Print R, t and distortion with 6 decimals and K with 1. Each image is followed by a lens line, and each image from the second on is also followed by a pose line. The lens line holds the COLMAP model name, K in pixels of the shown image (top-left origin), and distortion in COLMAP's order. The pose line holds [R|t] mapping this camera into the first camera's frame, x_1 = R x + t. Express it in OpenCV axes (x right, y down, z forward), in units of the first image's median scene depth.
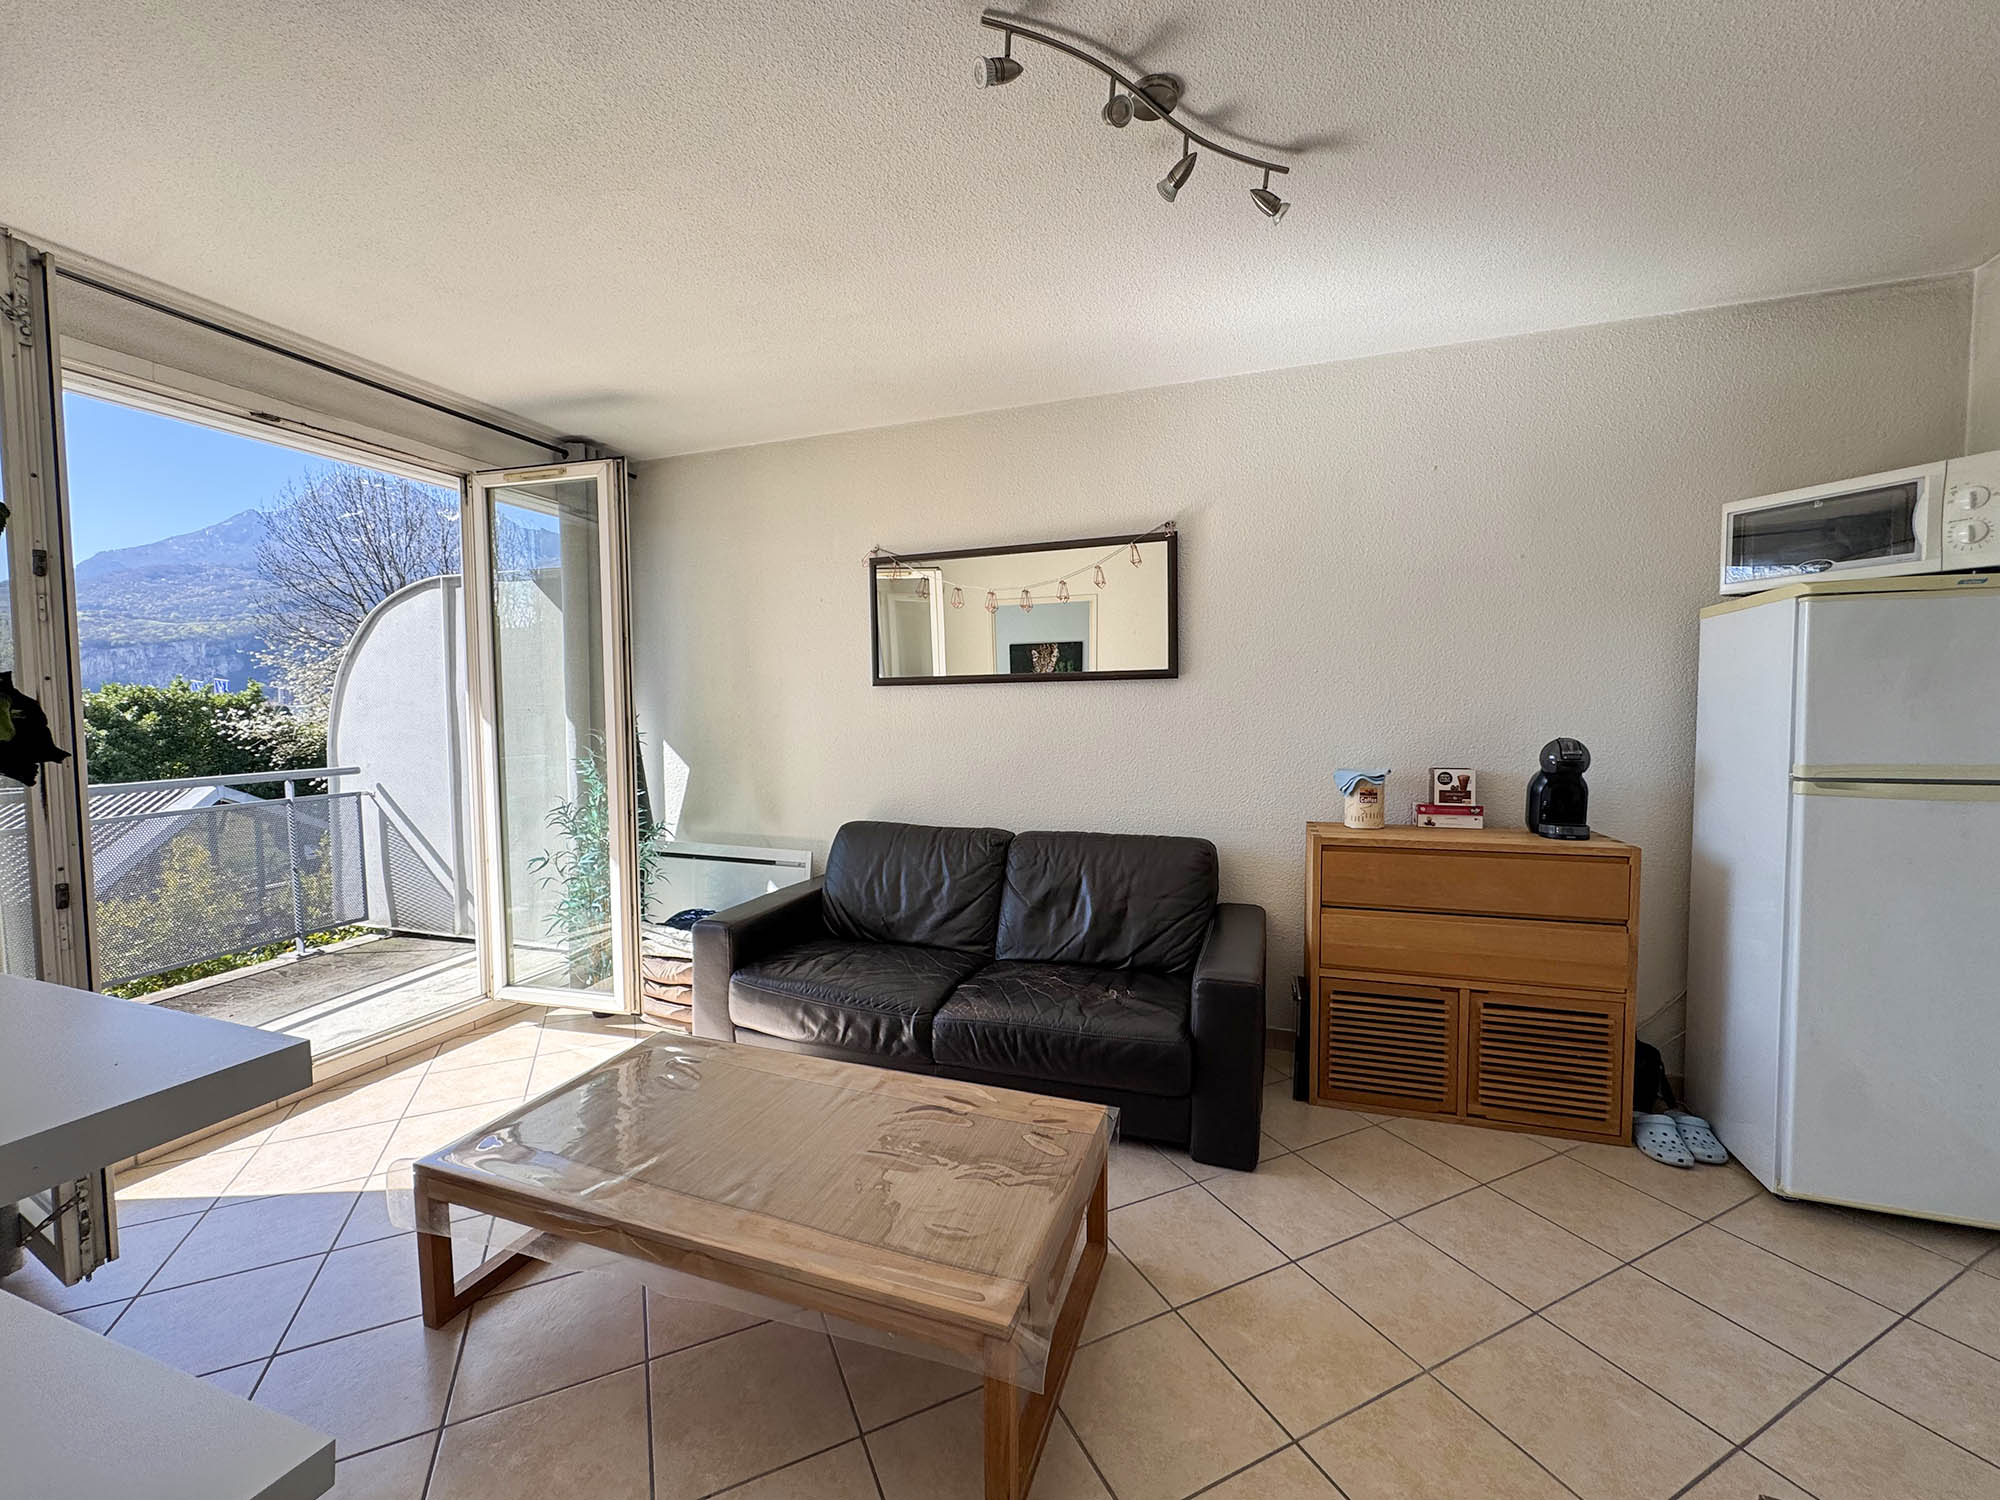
lens RADIAL K [[798.4, 0, 998.5], [0, 798.4, 747.0], [0, 0, 1]] dist [-0.003180, 0.000440]
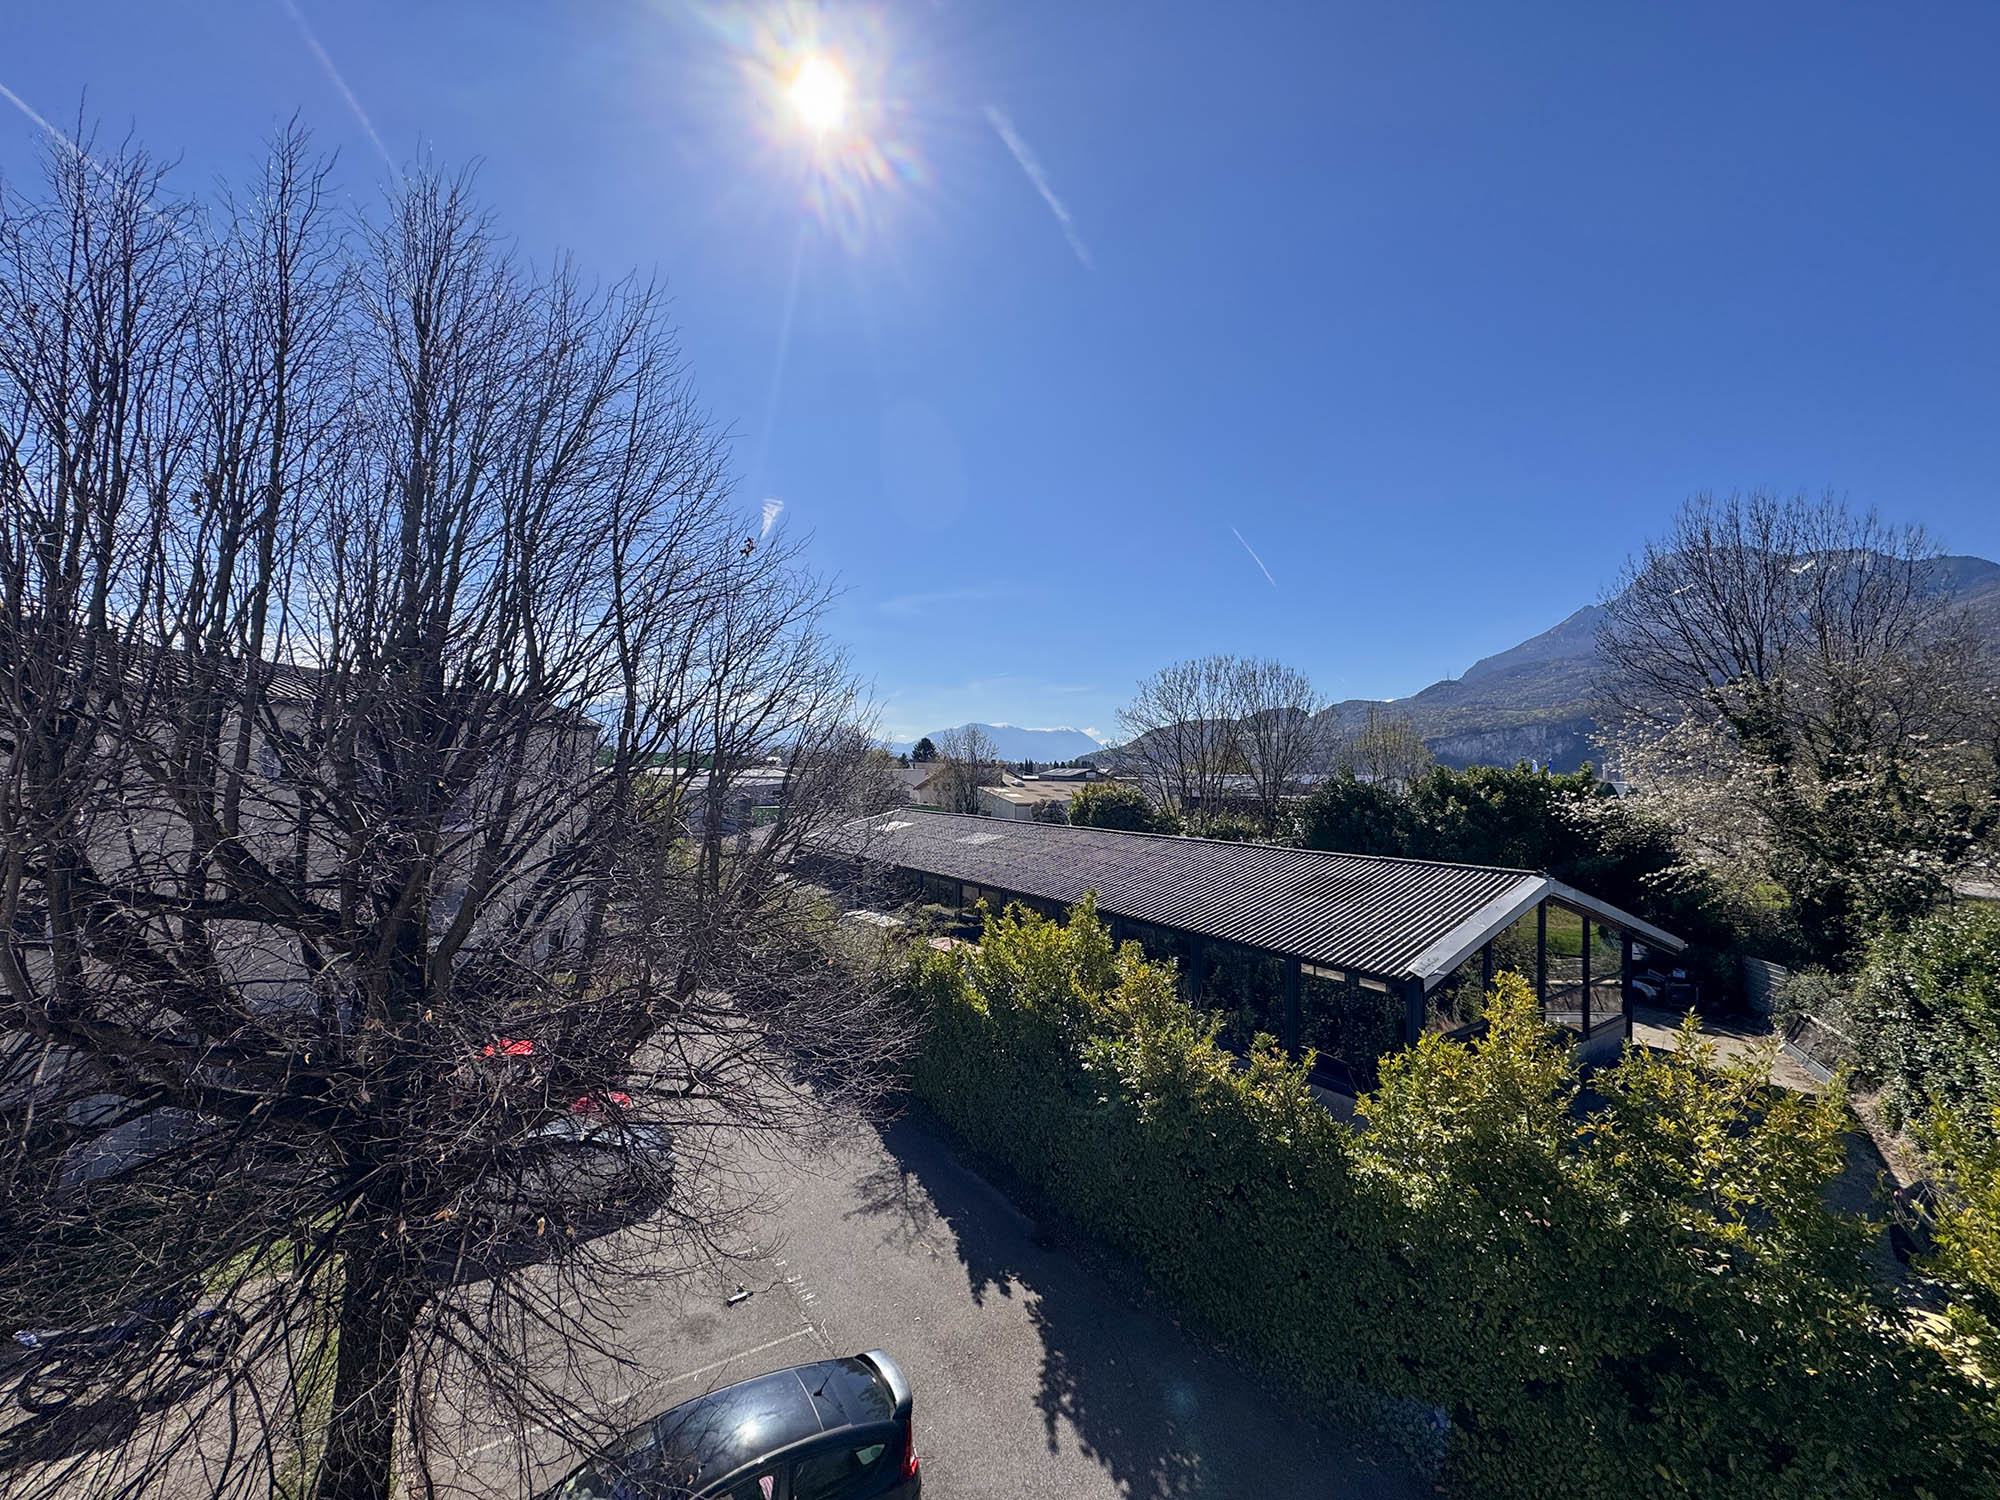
lens RADIAL K [[789.5, 0, 996.0], [0, 789.5, 737.2], [0, 0, 1]] dist [0.001545, 0.000047]
pose [[0.181423, -0.029146, -0.982973, -0.112225], [-0.078573, 0.995935, -0.044033, -0.014802], [0.980261, 0.085224, 0.178396, 0.113518]]
